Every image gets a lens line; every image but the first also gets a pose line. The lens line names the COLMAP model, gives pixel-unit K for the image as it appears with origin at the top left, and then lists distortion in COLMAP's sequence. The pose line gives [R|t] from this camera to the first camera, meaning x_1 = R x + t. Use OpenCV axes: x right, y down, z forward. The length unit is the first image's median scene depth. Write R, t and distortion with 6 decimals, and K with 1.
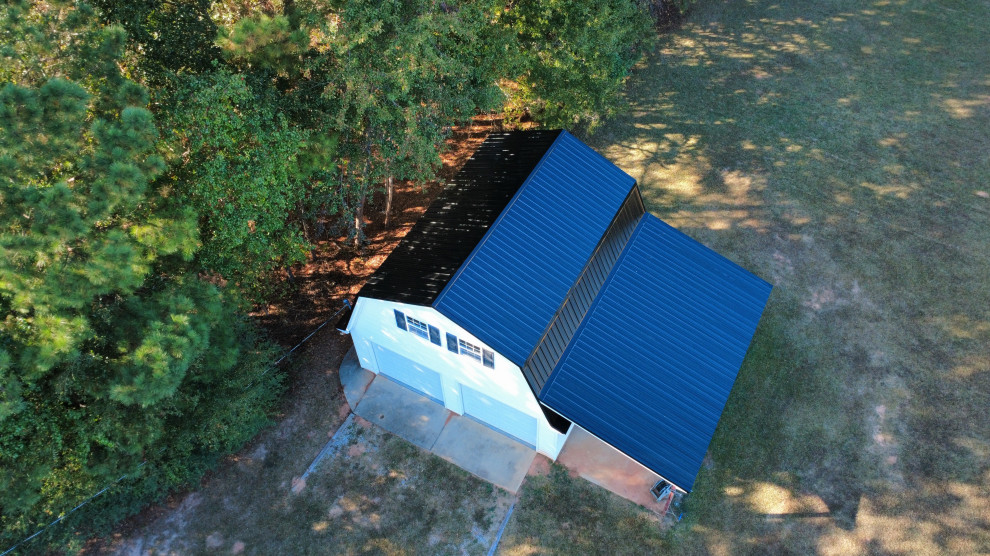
lens RADIAL K [[760.0, 0, 495.0], [0, 760.0, 278.0], [0, 0, 1]] dist [0.009132, -0.004032]
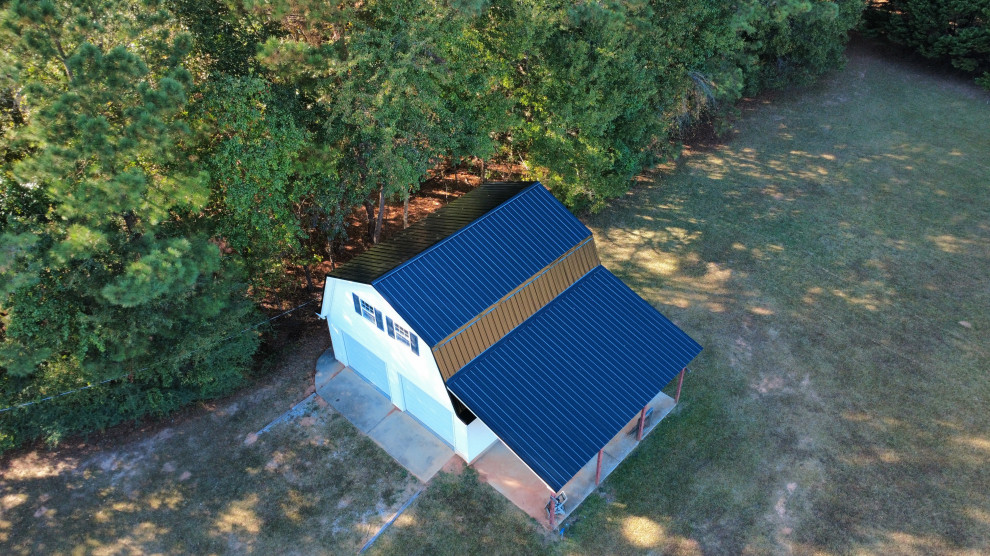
lens RADIAL K [[760.0, 0, 495.0], [0, 760.0, 278.0], [0, 0, 1]] dist [0.009132, -0.004032]
pose [[0.967153, 0.165845, -0.192640, 0.277404], [-0.200603, 0.963418, -0.177719, 0.167742], [0.156120, 0.210525, 0.965042, -0.101132]]
